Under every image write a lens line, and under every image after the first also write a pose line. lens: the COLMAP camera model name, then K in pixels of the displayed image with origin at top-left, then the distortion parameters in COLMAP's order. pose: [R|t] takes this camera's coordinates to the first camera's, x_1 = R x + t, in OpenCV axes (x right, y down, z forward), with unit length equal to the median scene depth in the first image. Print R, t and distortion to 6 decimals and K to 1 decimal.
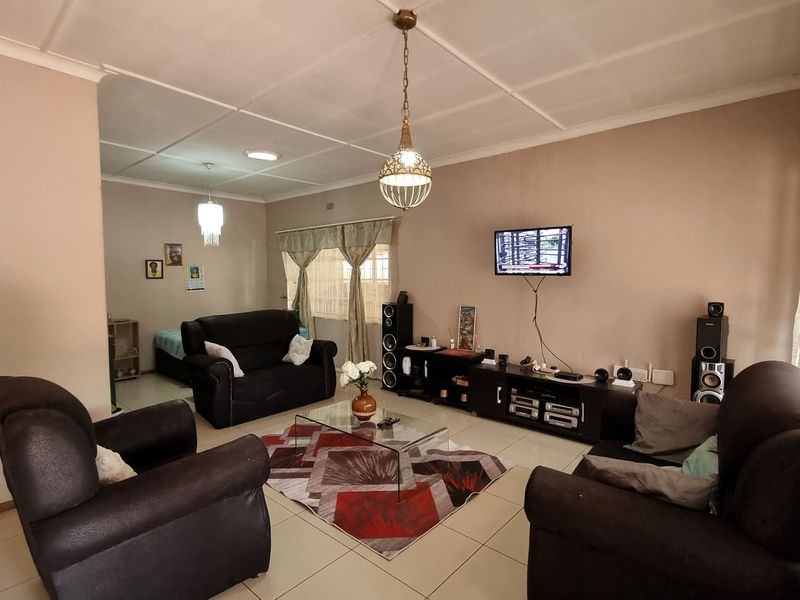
lens RADIAL K [[417.5, 0, 397.3], [0, 417.5, 305.1], [0, 0, 1]] dist [0.000105, -0.000163]
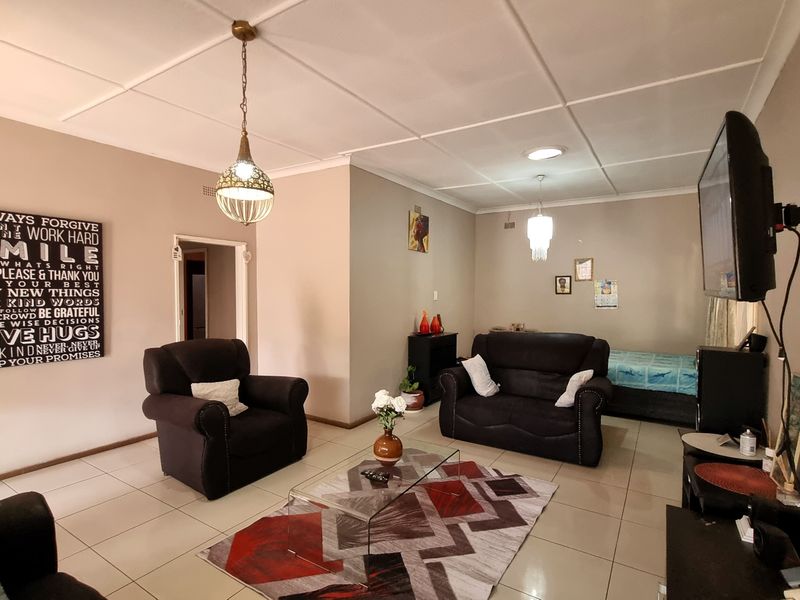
lens RADIAL K [[420.3, 0, 400.0], [0, 420.3, 300.0], [0, 0, 1]] dist [0.000259, -0.000083]
pose [[0.155706, 0.026719, -0.987442, 0.653648], [-0.075959, 0.996998, 0.015000, -0.057307], [0.984879, 0.072669, 0.157268, 0.764557]]
